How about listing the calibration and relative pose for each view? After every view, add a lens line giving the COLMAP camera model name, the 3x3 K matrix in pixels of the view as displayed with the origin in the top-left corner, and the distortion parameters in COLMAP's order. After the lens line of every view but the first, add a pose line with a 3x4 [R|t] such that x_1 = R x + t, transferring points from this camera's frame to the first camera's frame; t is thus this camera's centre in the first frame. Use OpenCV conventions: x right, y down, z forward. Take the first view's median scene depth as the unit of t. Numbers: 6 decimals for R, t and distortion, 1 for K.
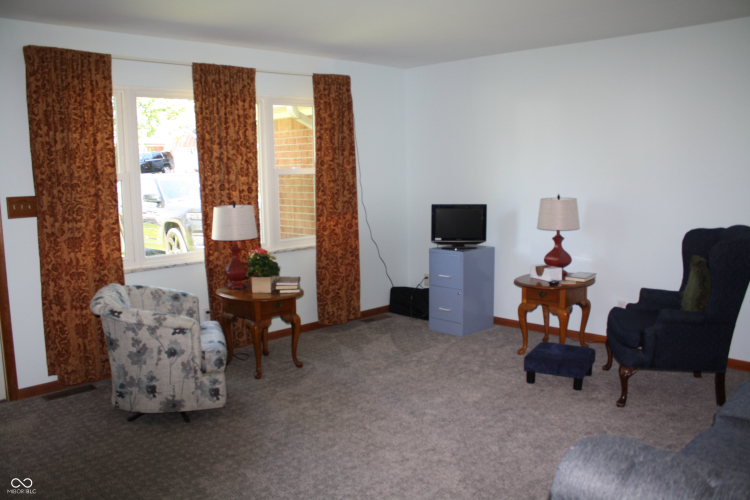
lens RADIAL K [[636.9, 0, 374.0], [0, 636.9, 250.6], [0, 0, 1]] dist [-0.155095, 0.125830]
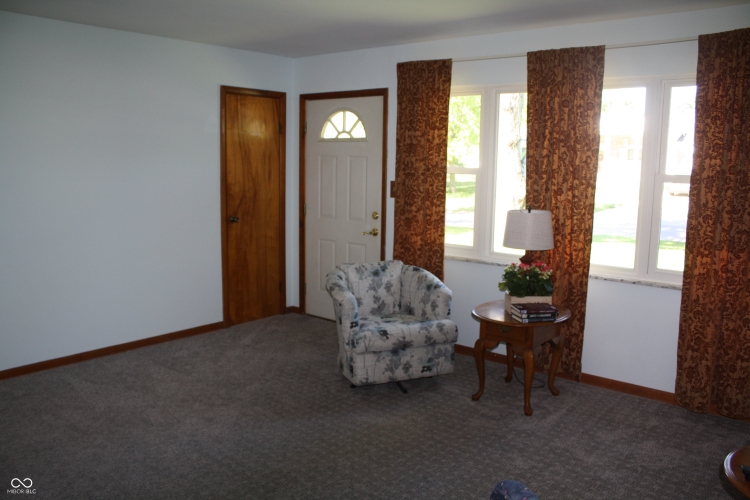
lens RADIAL K [[636.9, 0, 373.3], [0, 636.9, 249.8], [0, 0, 1]] dist [-0.155095, 0.125830]
pose [[0.084180, 0.140259, -0.986530, 0.638250], [-0.166426, 0.978116, 0.124862, -0.090181], [0.982454, 0.153673, 0.105681, 0.710632]]
